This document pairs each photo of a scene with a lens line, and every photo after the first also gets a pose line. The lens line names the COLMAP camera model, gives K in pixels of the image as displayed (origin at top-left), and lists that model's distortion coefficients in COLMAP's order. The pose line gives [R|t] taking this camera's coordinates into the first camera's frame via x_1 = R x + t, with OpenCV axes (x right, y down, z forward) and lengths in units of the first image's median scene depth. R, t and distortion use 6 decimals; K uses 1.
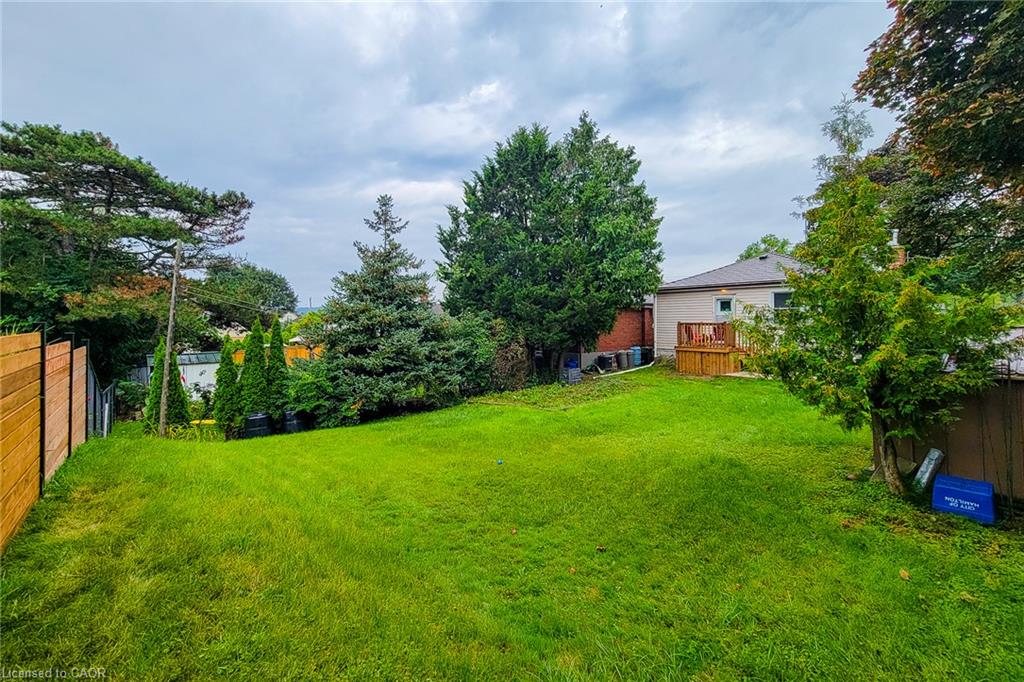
lens RADIAL K [[427.3, 0, 509.8], [0, 427.3, 325.5], [0, 0, 1]] dist [0.008608, -0.001574]
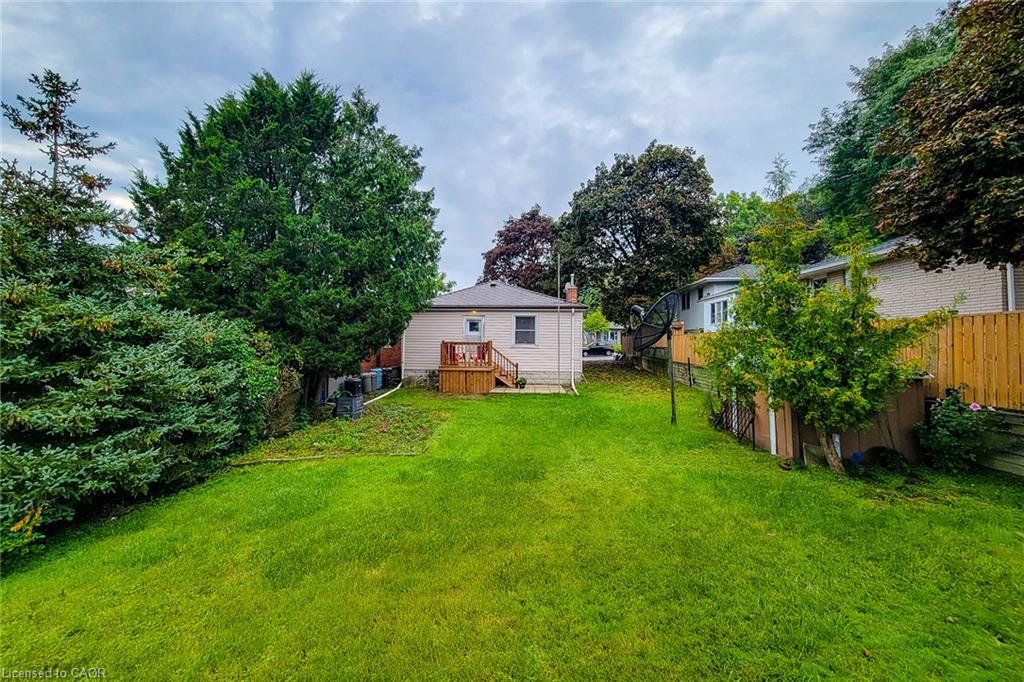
lens RADIAL K [[427.3, 0, 501.9], [0, 427.3, 336.3], [0, 0, 1]] dist [0.008608, -0.001574]
pose [[0.719075, 0.021411, 0.694603, -0.228282], [-0.002578, 0.999601, -0.028144, 0.009275], [-0.694928, 0.018447, 0.718843, 0.252686]]
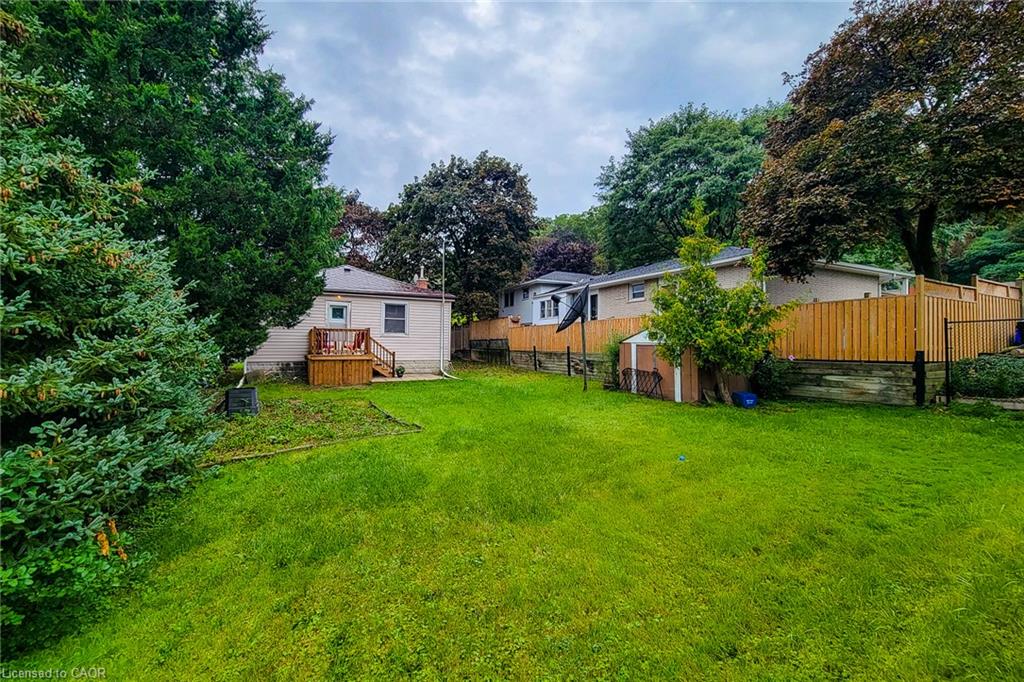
lens RADIAL K [[427.3, 0, 510.8], [0, 427.3, 346.0], [0, 0, 1]] dist [0.008608, -0.001574]
pose [[0.262713, 0.003330, 0.964868, -0.409642], [0.005450, 0.999973, -0.004935, 0.044388], [-0.964859, 0.006555, 0.262688, 0.483311]]
